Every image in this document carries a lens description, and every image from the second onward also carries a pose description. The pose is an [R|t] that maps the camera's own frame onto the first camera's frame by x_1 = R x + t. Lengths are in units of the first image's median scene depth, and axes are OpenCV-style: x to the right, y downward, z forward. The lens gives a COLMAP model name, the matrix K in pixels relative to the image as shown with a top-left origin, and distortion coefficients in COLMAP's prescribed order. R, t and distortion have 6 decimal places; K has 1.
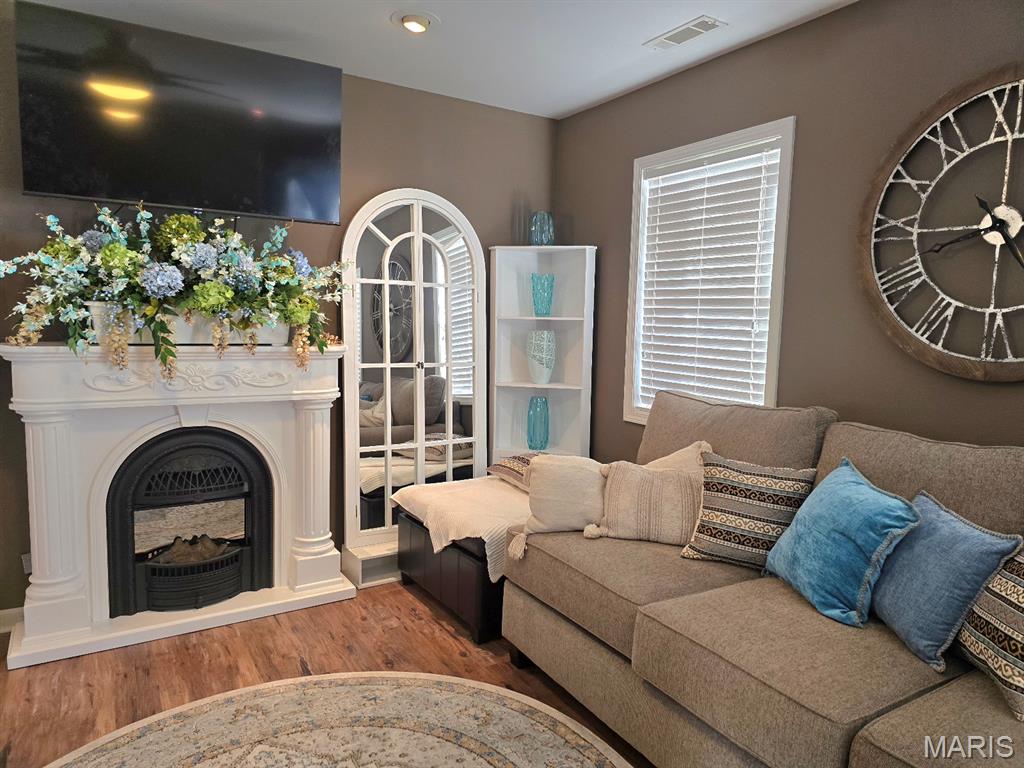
lens RADIAL K [[692.7, 0, 533.7], [0, 692.7, 383.8], [0, 0, 1]] dist [0.075071, -0.067791]
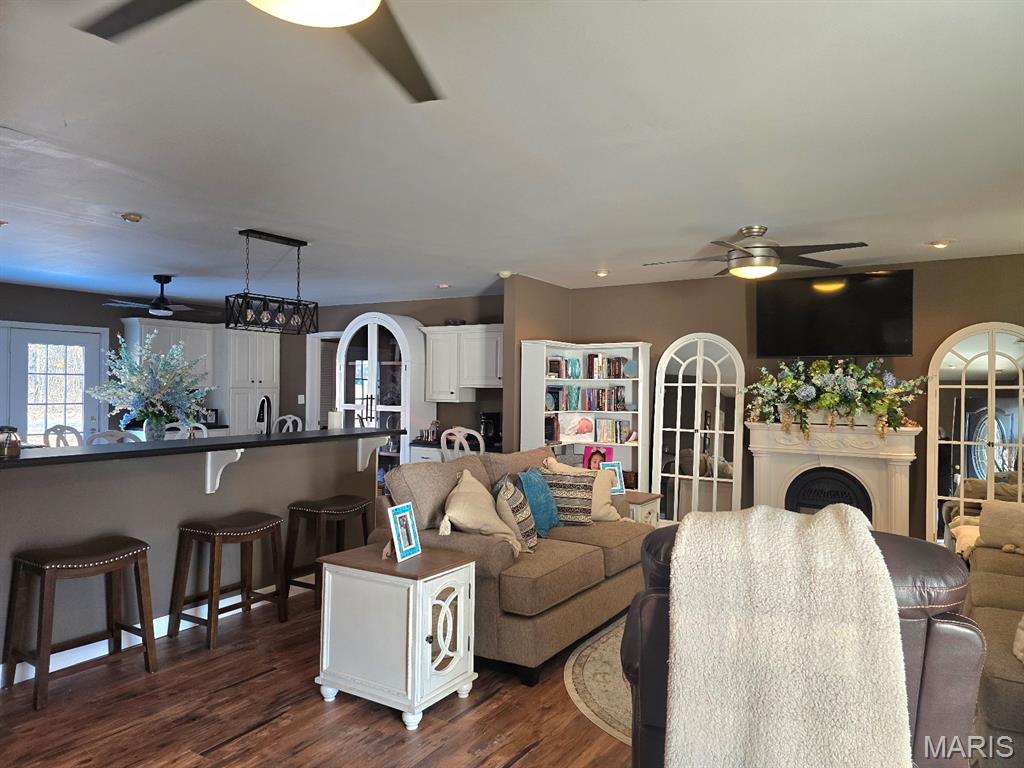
lens RADIAL K [[692.7, 0, 512.8], [0, 692.7, 386.4], [0, 0, 1]] dist [0.075071, -0.067791]
pose [[0.434632, -0.020661, -0.900371, 0.849555], [-0.082673, 0.994600, -0.062731, 0.032508], [0.896806, 0.101701, 0.430577, -0.602069]]
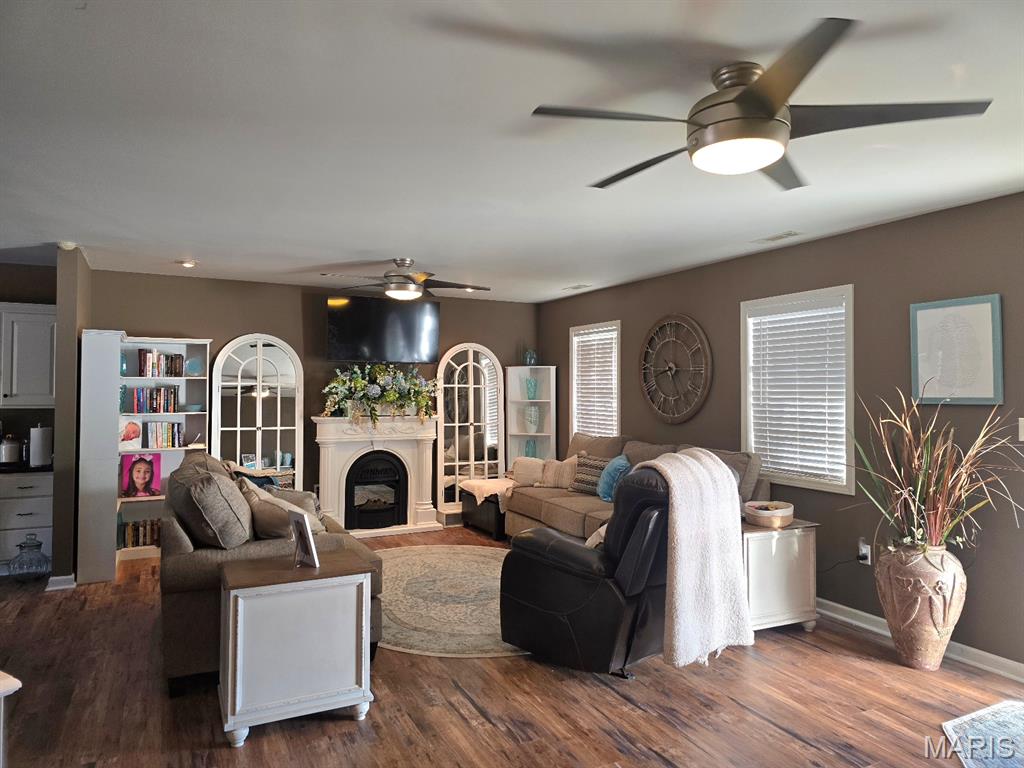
lens RADIAL K [[692.7, 0, 530.1], [0, 692.7, 374.2], [0, 0, 1]] dist [0.075071, -0.067791]
pose [[0.996302, -0.021700, -0.083132, 0.227486], [0.011563, 0.992642, -0.120532, 0.092679], [0.085136, 0.119125, 0.989223, -1.294989]]
